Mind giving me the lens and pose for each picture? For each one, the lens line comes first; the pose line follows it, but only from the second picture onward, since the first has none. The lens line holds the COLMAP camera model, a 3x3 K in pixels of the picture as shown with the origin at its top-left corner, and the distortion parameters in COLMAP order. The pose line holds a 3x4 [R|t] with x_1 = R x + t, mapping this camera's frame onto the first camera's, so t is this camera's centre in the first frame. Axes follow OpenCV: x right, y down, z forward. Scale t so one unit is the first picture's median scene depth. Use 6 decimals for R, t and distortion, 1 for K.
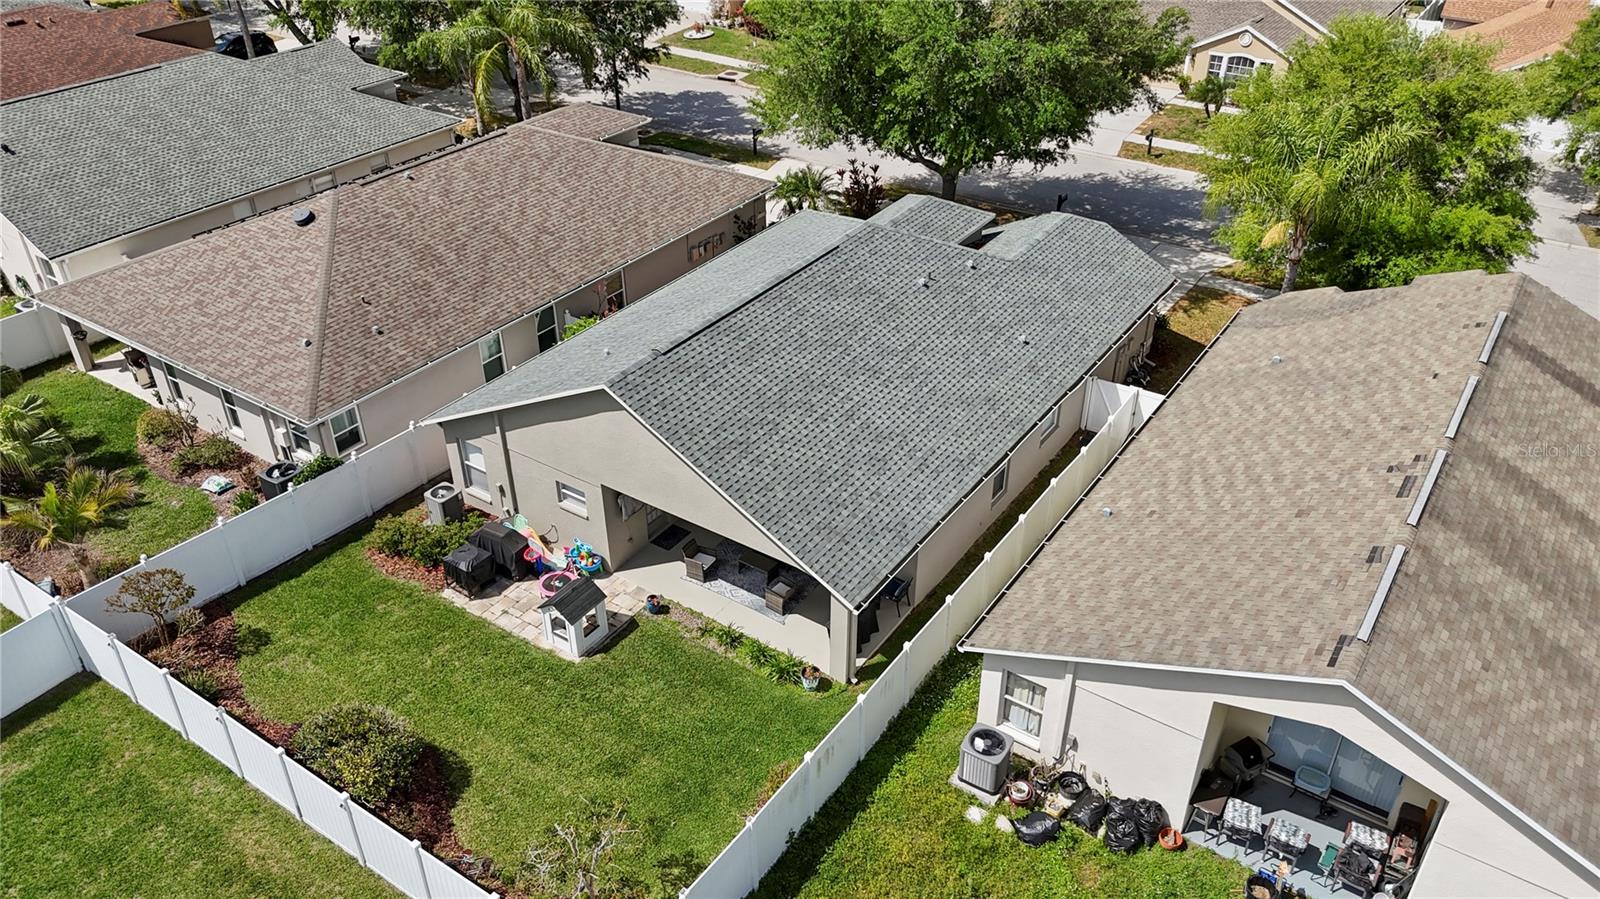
lens RADIAL K [[1191.3, 0, 800.0], [0, 1191.3, 449.5], [0, 0, 1]] dist [0.026021, -0.004948]
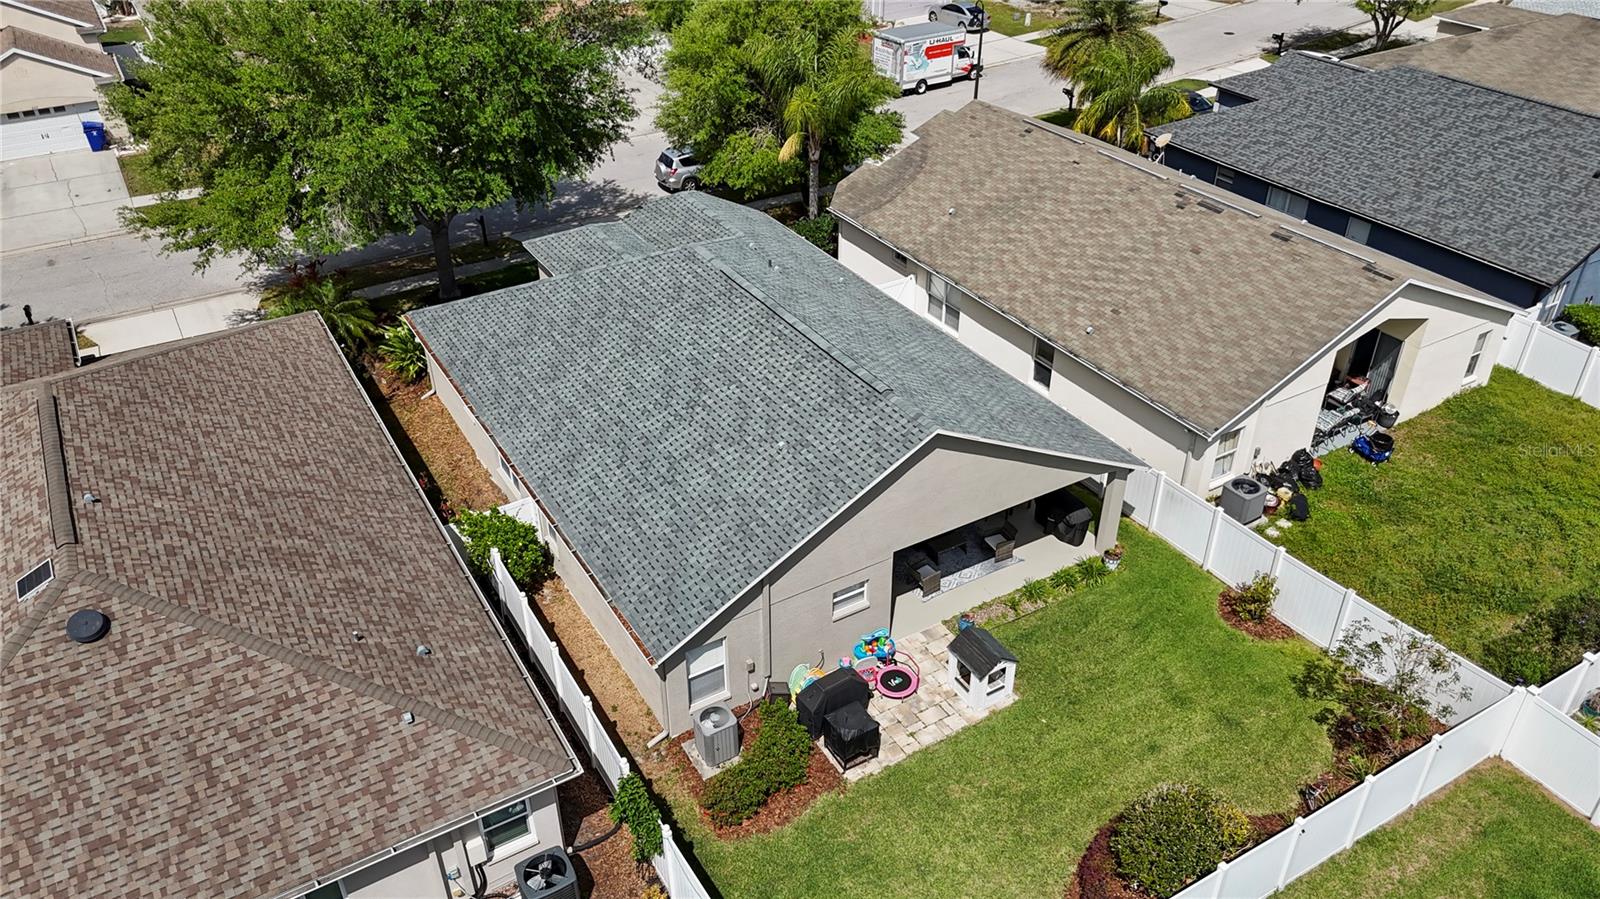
lens RADIAL K [[1191.3, 0, 800.0], [0, 1191.3, 449.5], [0, 0, 1]] dist [0.026021, -0.004948]
pose [[0.421121, -0.495408, 0.759755, -0.847788], [0.498953, 0.826052, 0.262076, -0.310499], [-0.757432, 0.268717, 0.595054, 0.481086]]
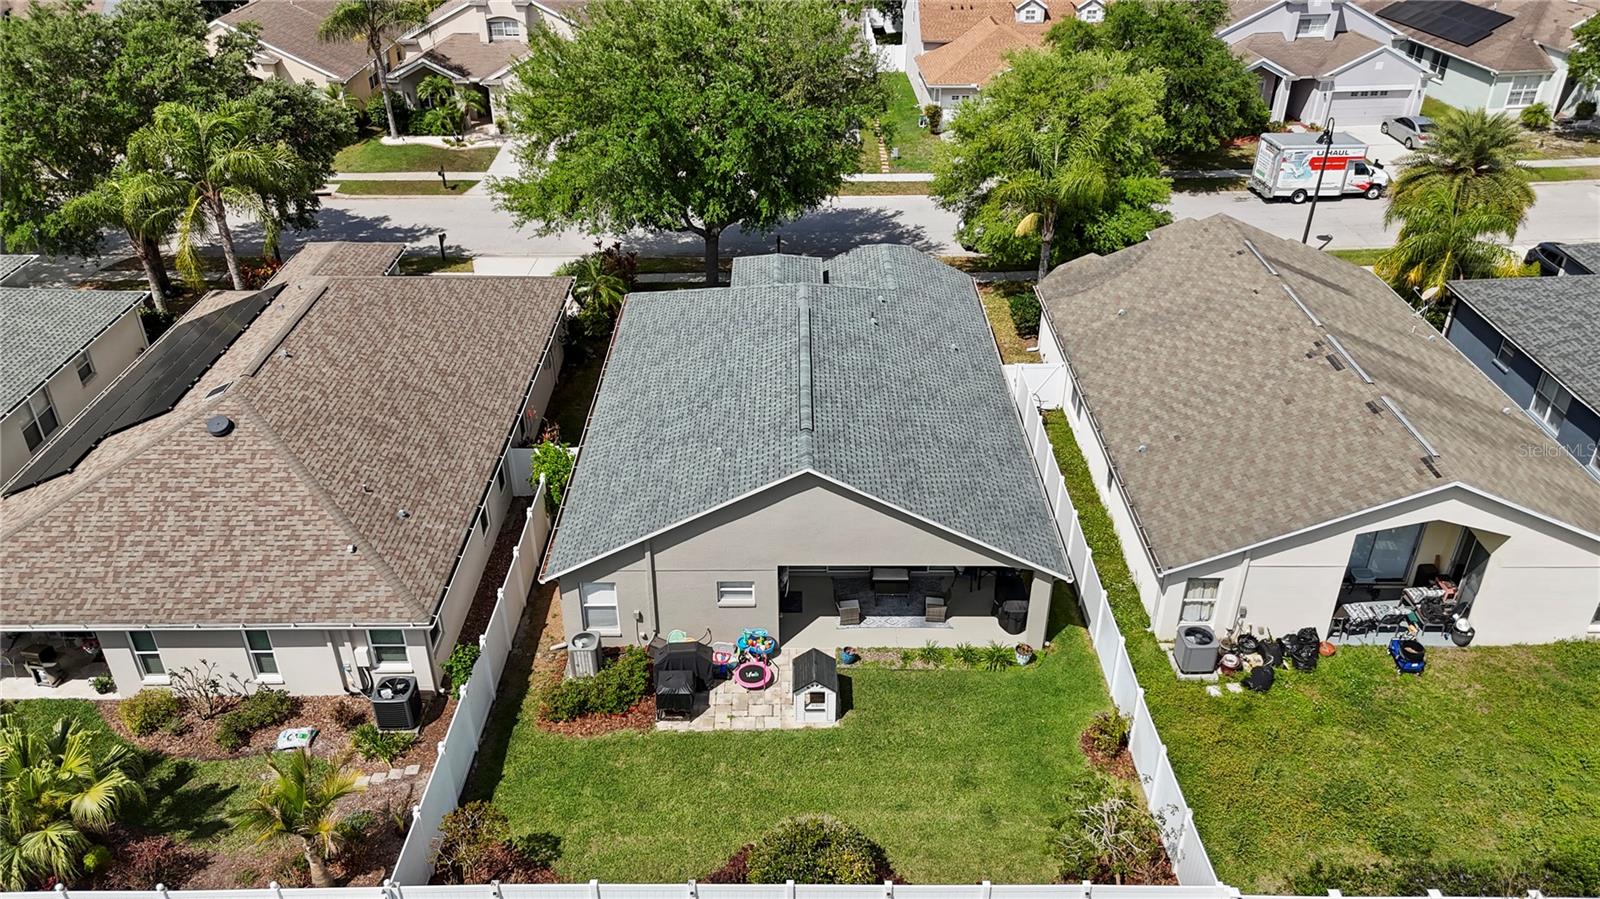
lens RADIAL K [[1191.3, 0, 800.0], [0, 1191.3, 449.5], [0, 0, 1]] dist [0.026021, -0.004948]
pose [[0.824896, -0.289831, 0.485329, -0.629424], [0.307295, 0.950533, 0.045346, -0.110917], [-0.474464, 0.111734, 0.873155, 0.051009]]
